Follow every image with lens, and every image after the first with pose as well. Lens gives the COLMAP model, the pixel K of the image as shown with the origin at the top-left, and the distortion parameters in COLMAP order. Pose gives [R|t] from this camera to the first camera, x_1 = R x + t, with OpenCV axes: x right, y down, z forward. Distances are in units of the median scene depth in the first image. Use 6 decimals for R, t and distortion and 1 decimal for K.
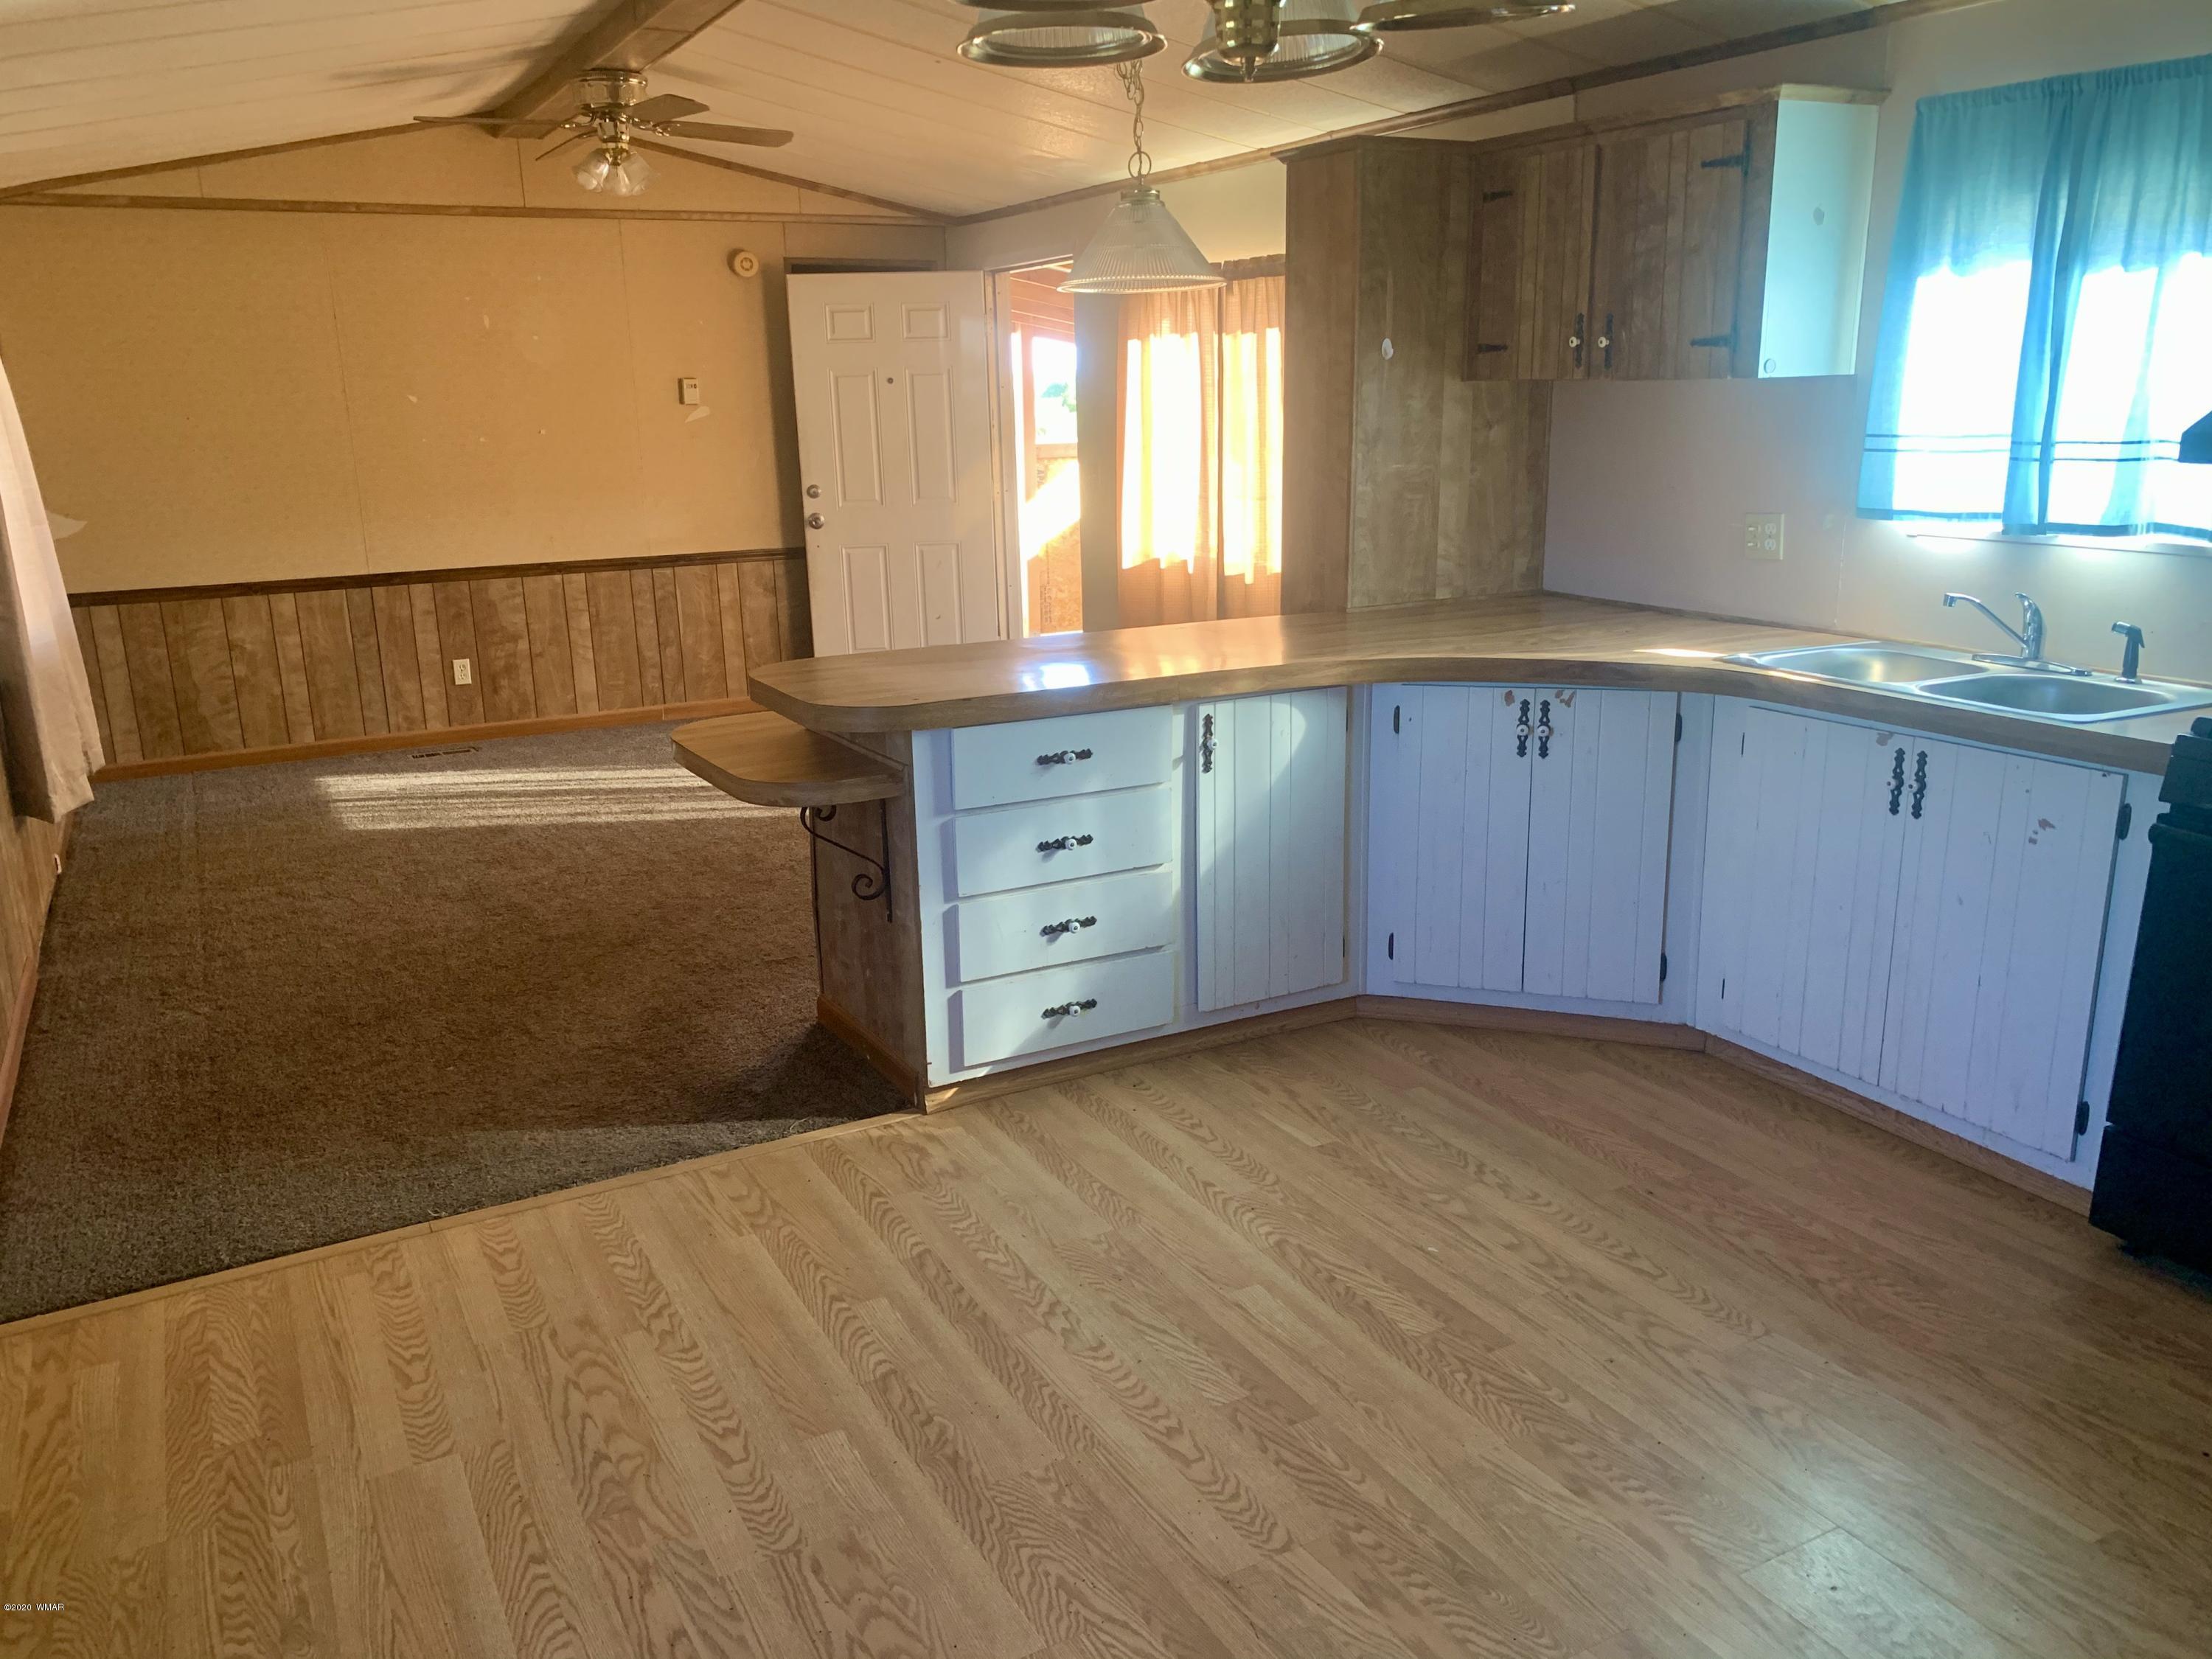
lens RADIAL K [[1711.0, 0, 1141.6], [0, 1711.0, 838.8], [0, 0, 1]] dist [0.061846, -0.039734]
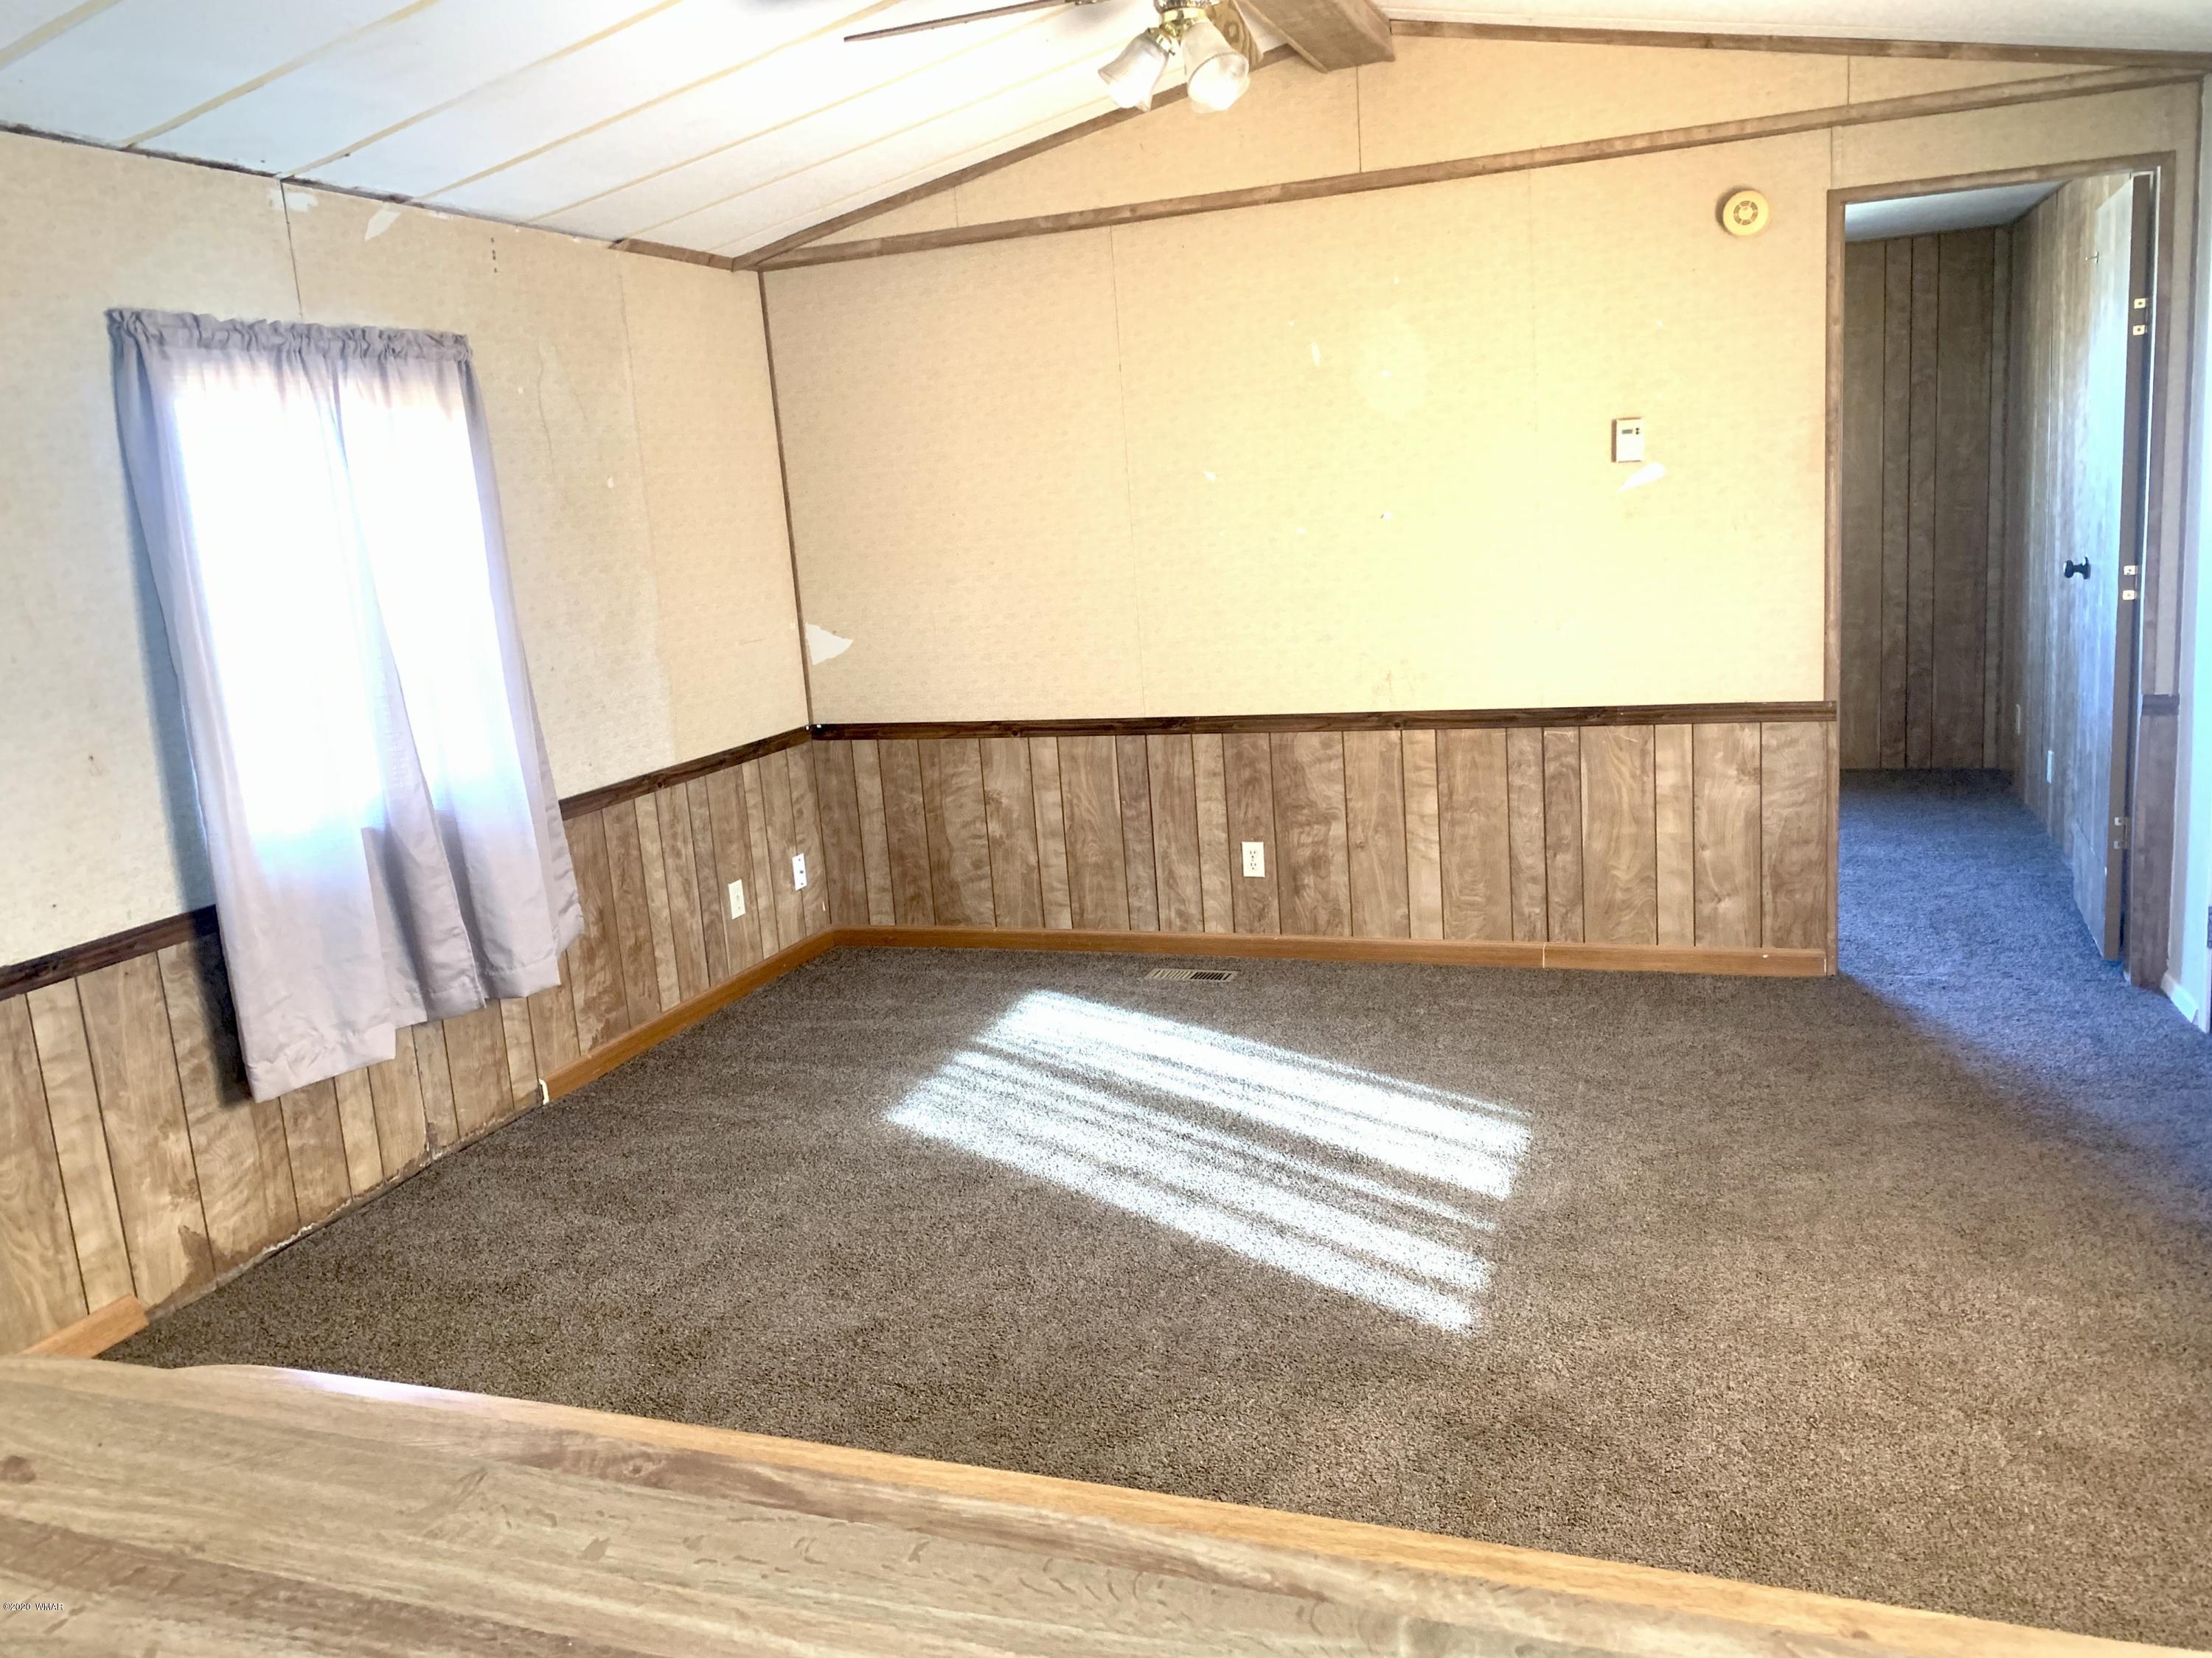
lens RADIAL K [[1710.8, 0, 1103.9], [0, 1710.8, 808.0], [0, 0, 1]] dist [0.061846, -0.039734]
pose [[0.654230, 0.121174, -0.746525, 0.082563], [-0.145780, 0.988775, 0.032738, -0.132394], [0.742113, 0.087411, 0.664551, 0.498000]]
